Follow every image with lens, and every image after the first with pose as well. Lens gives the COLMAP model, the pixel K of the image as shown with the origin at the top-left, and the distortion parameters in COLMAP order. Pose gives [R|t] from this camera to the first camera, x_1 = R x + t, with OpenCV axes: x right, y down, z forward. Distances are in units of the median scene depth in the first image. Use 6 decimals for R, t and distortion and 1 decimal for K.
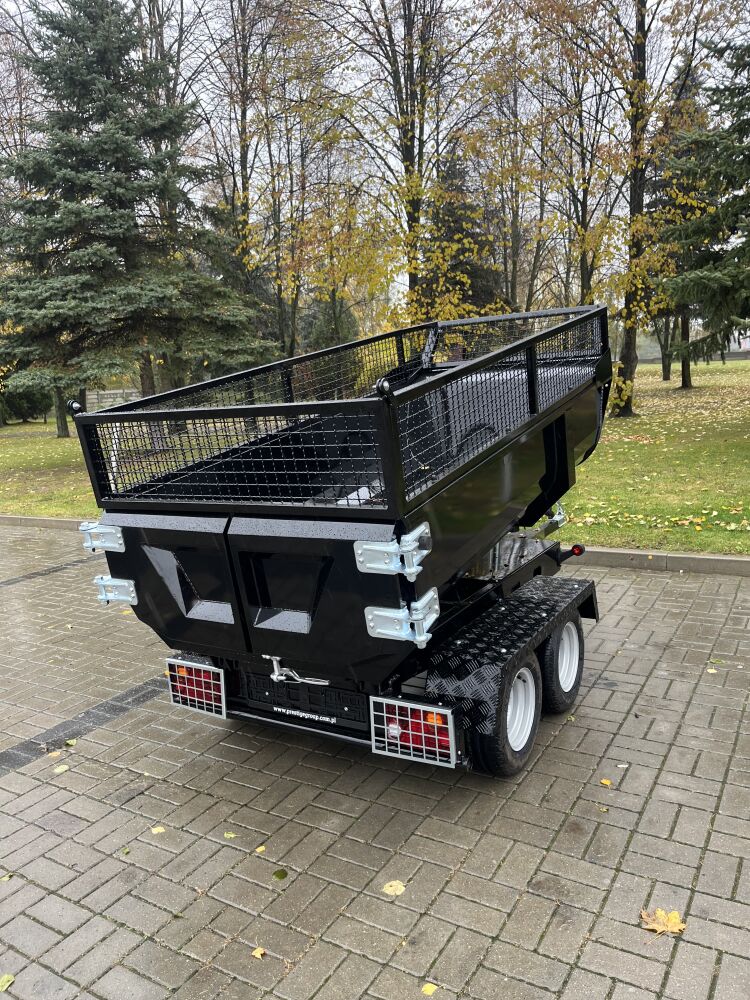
lens RADIAL K [[761.4, 0, 371.4], [0, 761.4, 521.8], [0, 0, 1]] dist [0.041018, -0.059233]
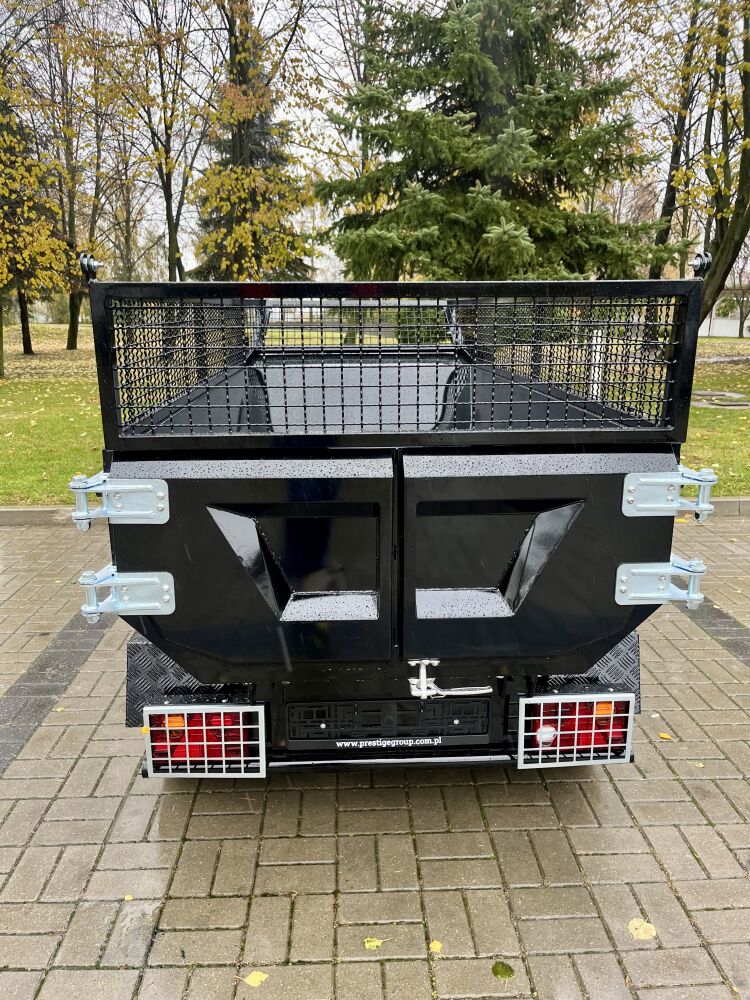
lens RADIAL K [[761.4, 0, 371.4], [0, 761.4, 521.8], [0, 0, 1]] dist [0.041018, -0.059233]
pose [[0.827890, -0.076896, 0.555595, -0.275689], [0.050630, 0.996759, 0.062510, -0.001852], [-0.558601, -0.023621, 0.829100, 0.231551]]
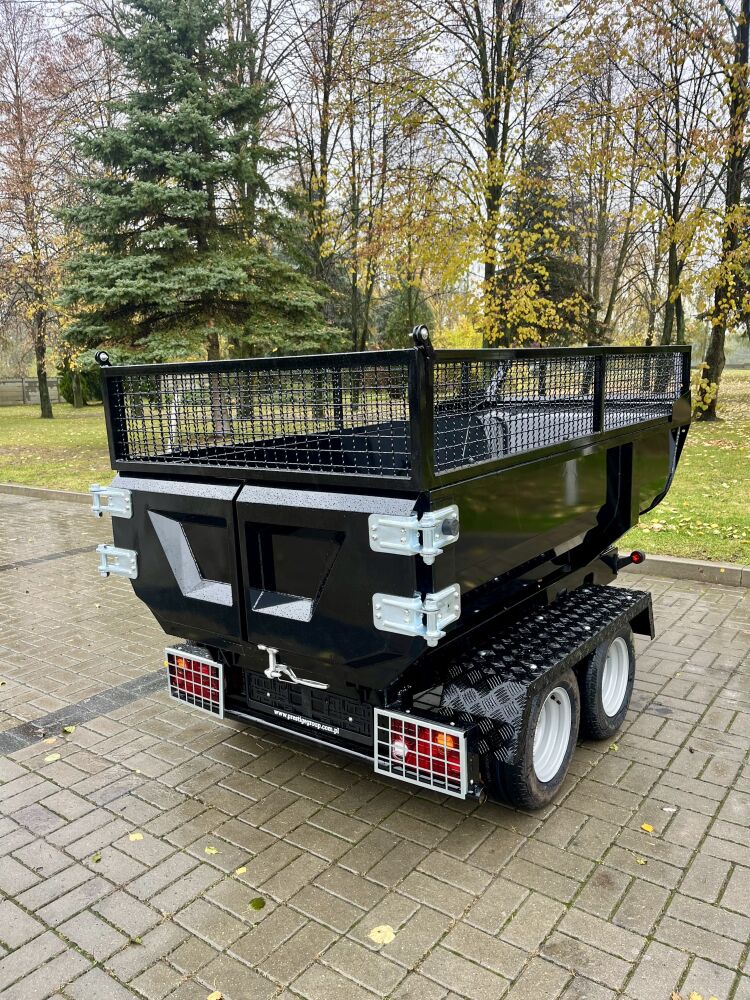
lens RADIAL K [[761.4, 0, 371.4], [0, 761.4, 521.8], [0, 0, 1]] dist [0.041018, -0.059233]
pose [[0.994510, 0.054457, -0.089352, 0.031390], [-0.053945, 0.998511, 0.008134, 0.004088], [0.089661, -0.003270, 0.995967, 0.064958]]
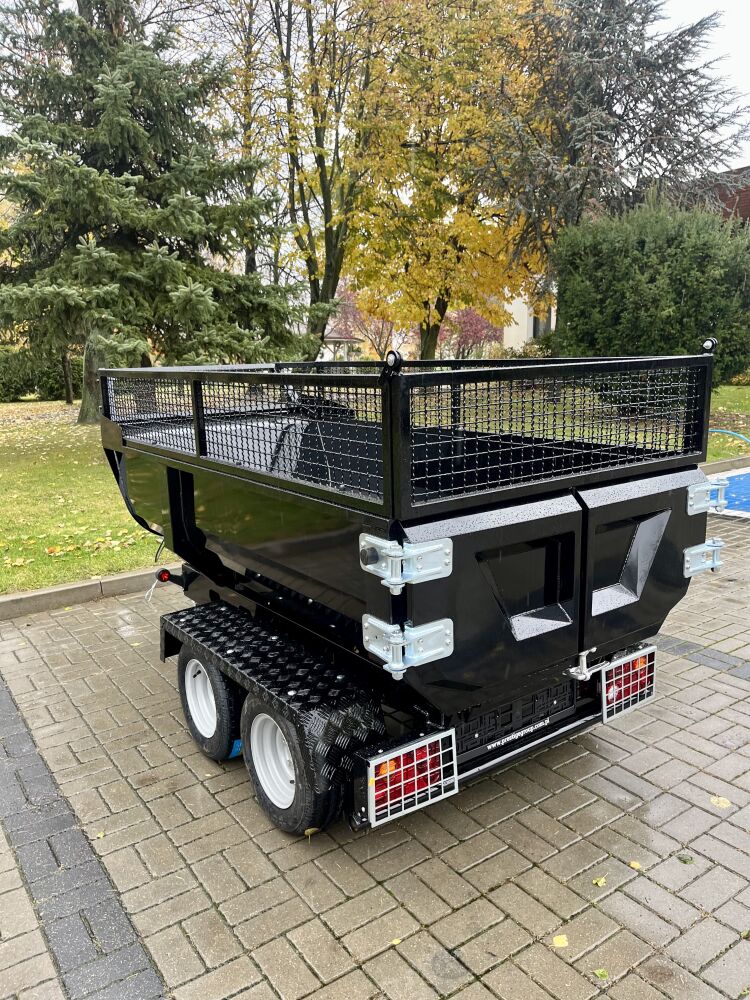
lens RADIAL K [[761.4, 0, 371.4], [0, 761.4, 521.8], [0, 0, 1]] dist [0.041018, -0.059233]
pose [[0.400522, -0.139241, 0.905646, -0.515221], [0.180971, 0.980938, 0.070782, -0.044220], [-0.898238, 0.135546, 0.418086, 0.423589]]
